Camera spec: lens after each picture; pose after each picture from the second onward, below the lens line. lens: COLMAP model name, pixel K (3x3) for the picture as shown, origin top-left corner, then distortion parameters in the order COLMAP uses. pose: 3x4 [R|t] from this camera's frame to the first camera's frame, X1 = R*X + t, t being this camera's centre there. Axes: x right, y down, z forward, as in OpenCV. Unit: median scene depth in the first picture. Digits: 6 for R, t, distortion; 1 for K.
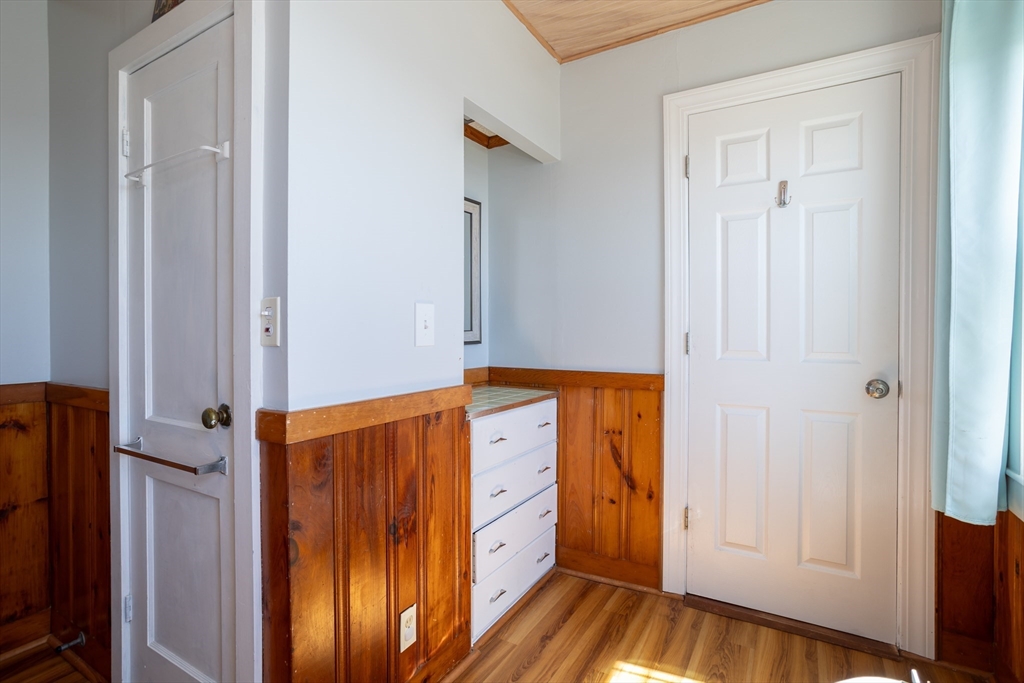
lens RADIAL K [[502.3, 0, 508.0], [0, 502.3, 329.7], [0, 0, 1]] dist [-0.059074, 0.037034]
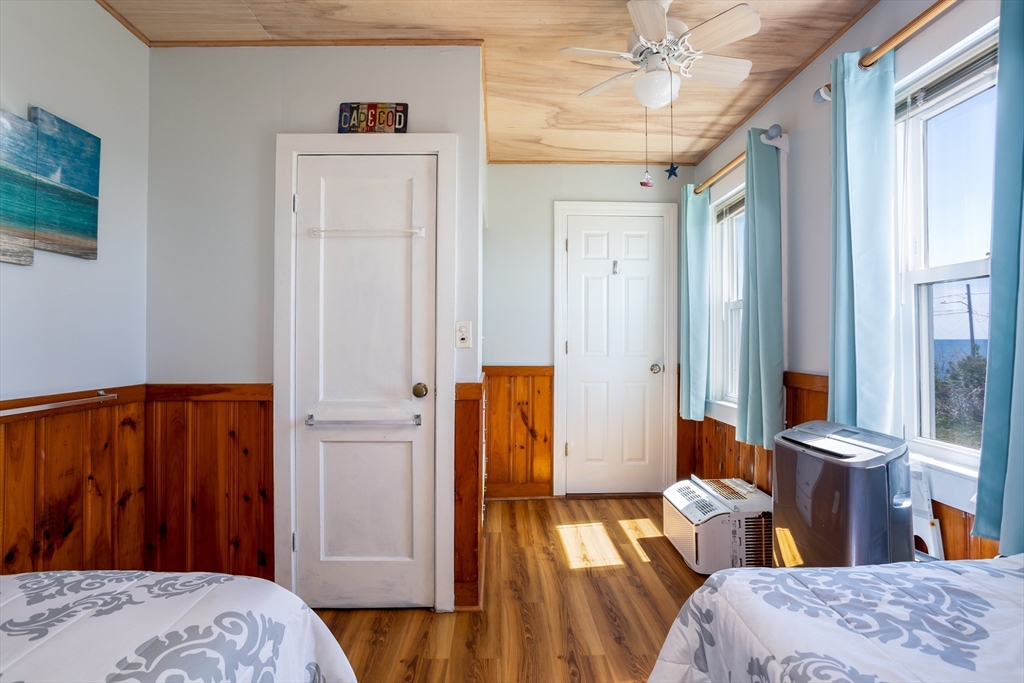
lens RADIAL K [[502.3, 0, 508.0], [0, 502.3, 329.7], [0, 0, 1]] dist [-0.059074, 0.037034]
pose [[0.845117, 0.012284, 0.534441, -0.743963], [-0.001713, 0.999793, -0.020272, 0.001784], [-0.534579, 0.016217, 0.844963, -0.361975]]
